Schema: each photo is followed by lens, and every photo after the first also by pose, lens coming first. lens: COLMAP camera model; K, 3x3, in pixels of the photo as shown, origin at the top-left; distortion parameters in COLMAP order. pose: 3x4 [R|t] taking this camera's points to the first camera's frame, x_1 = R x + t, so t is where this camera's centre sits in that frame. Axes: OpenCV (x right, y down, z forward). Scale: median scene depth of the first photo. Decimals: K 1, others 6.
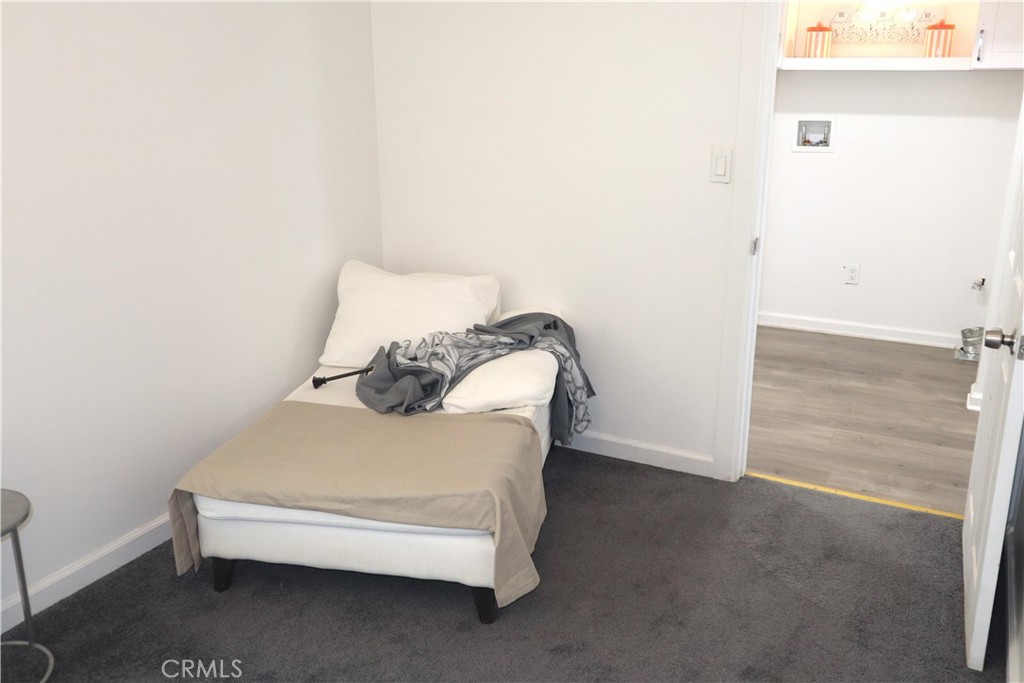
lens RADIAL K [[906.3, 0, 511.2], [0, 906.3, 339.6], [0, 0, 1]] dist [-0.045966, 0.052274]
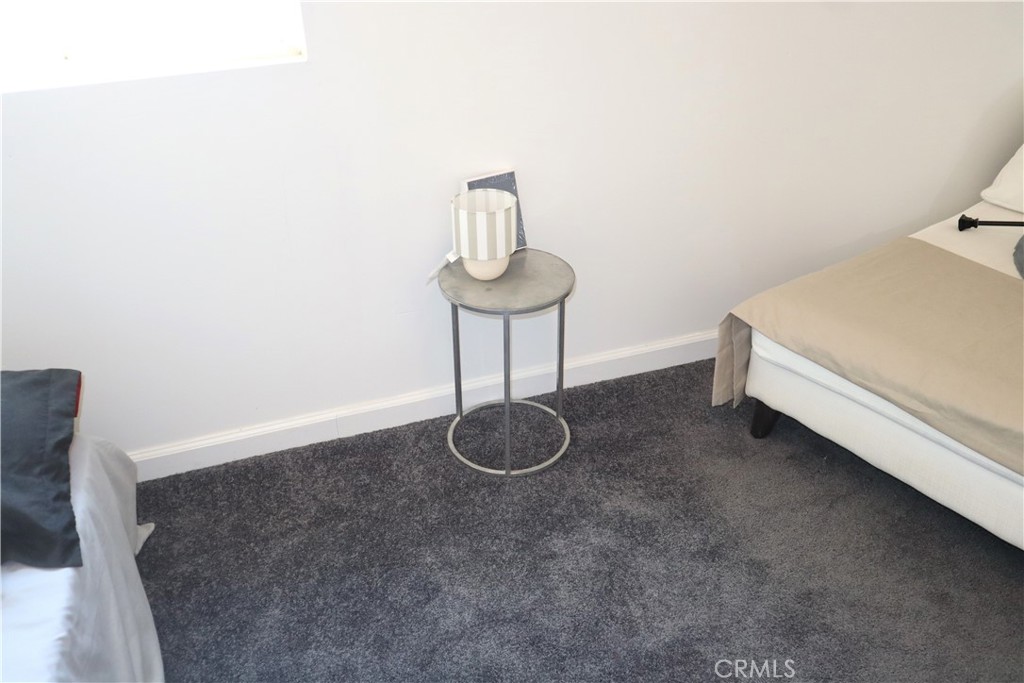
lens RADIAL K [[906.3, 0, 512.3], [0, 906.3, 340.6], [0, 0, 1]] dist [-0.045966, 0.052274]
pose [[0.728211, 0.338165, -0.596115, -0.010909], [-0.182236, 0.934022, 0.307235, -0.031215], [0.660681, -0.115098, 0.741791, 0.239473]]
